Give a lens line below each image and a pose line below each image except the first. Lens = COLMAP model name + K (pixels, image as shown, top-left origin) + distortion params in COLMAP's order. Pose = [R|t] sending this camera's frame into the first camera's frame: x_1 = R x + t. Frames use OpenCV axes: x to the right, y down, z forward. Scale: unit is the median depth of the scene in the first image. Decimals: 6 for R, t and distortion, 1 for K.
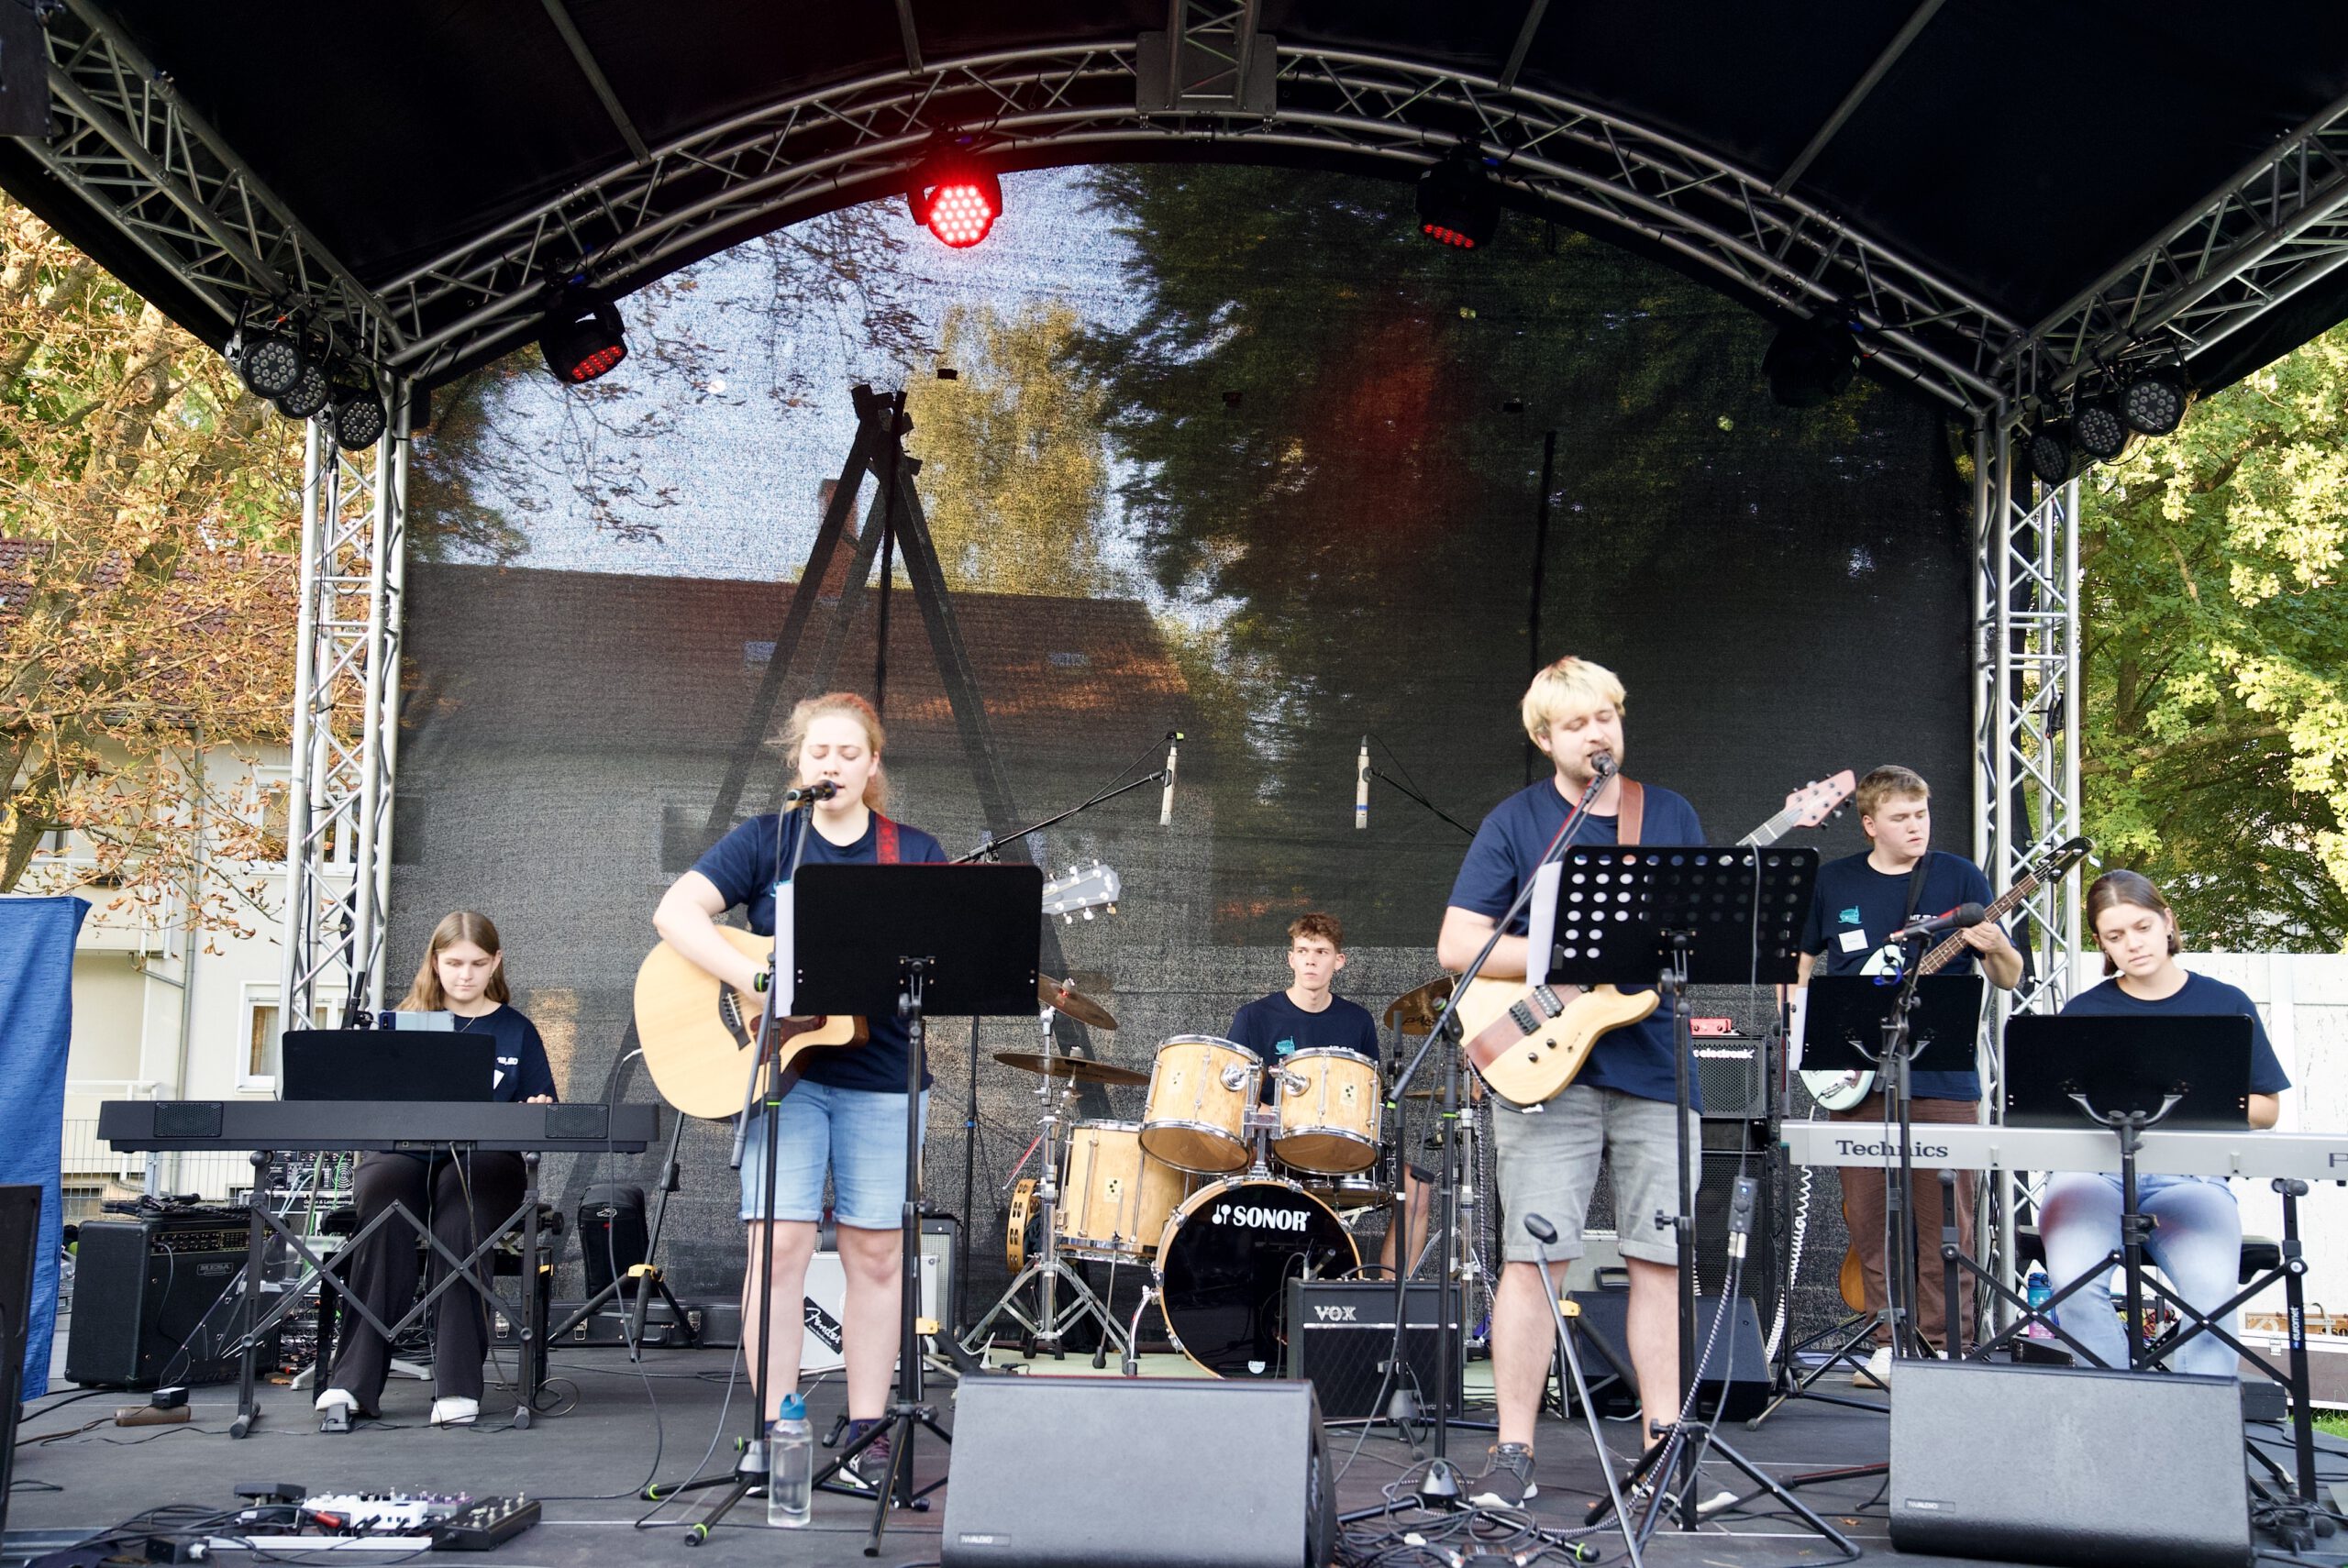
lens RADIAL K [[2723.1, 0, 1175.6], [0, 2723.1, 779.1], [0, 0, 1]] dist [0.091722, 0.000000]
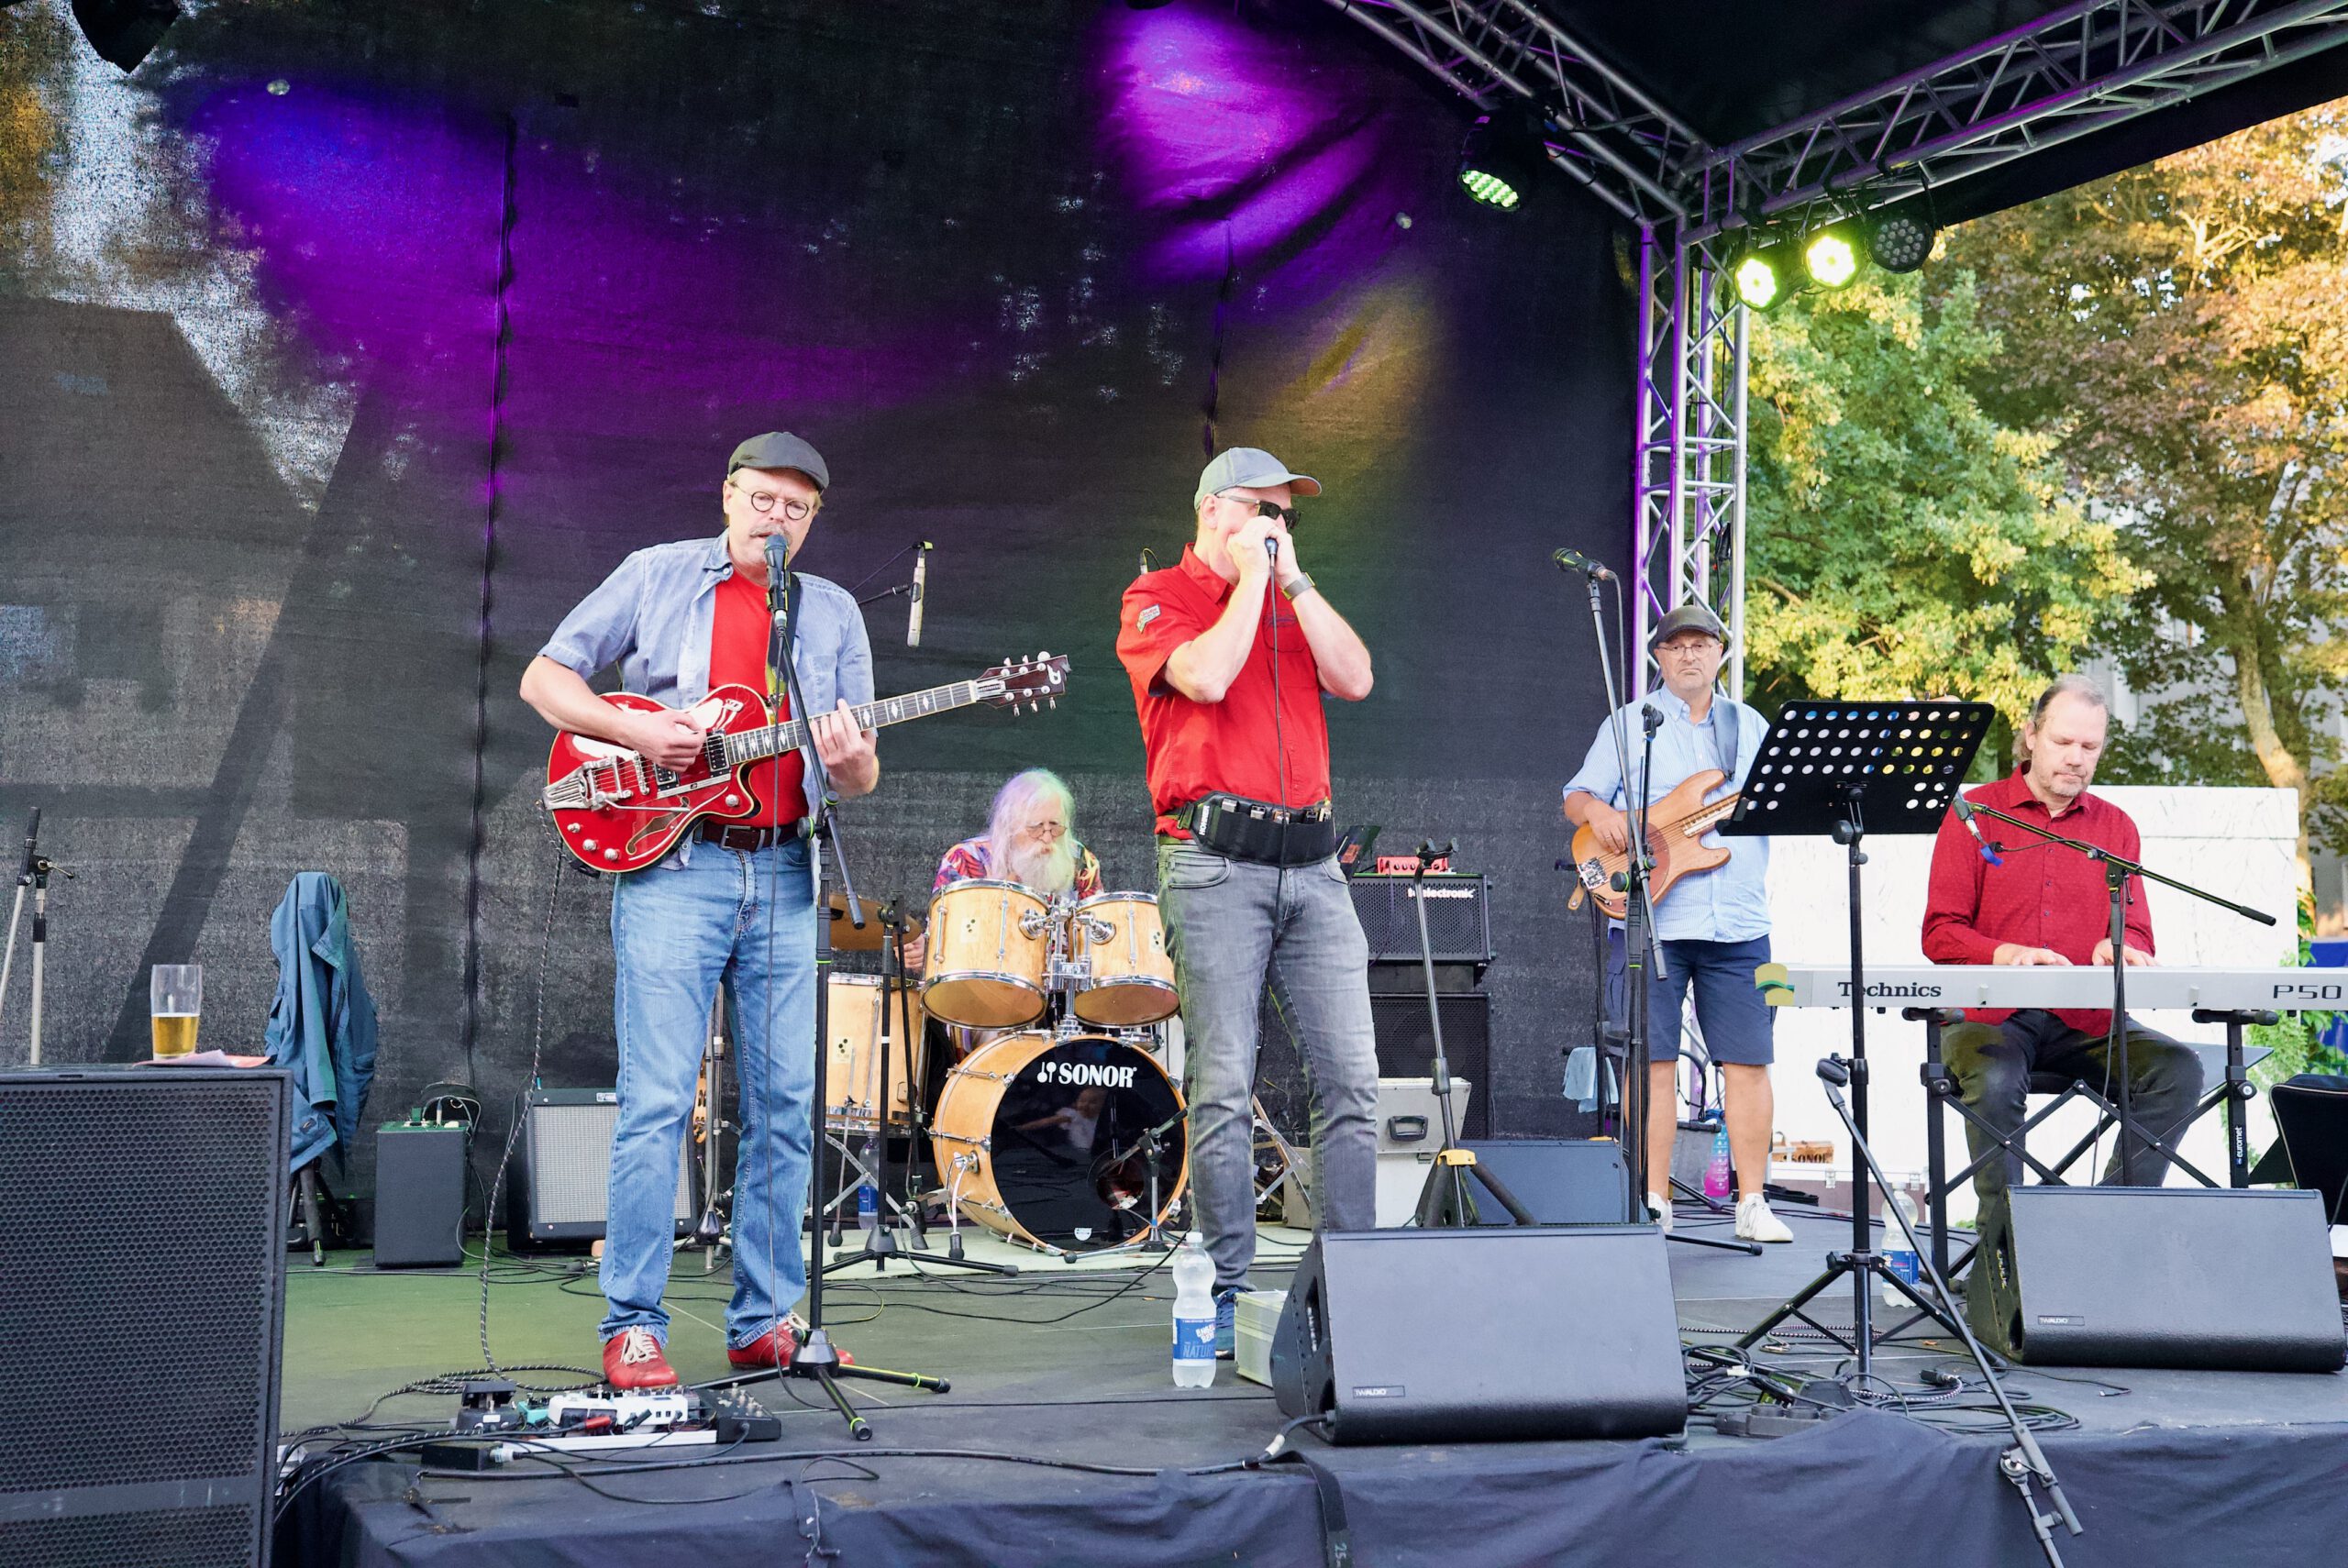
lens RADIAL K [[3309.3, 0, 1173.9], [0, 3309.3, 780.9], [0, 0, 1]] dist [0.171286, 0.000000]
pose [[0.937560, 0.005142, 0.347785, -0.309821], [-0.029702, 0.997422, 0.065325, -0.012617], [-0.346552, -0.071576, 0.935296, -0.053420]]
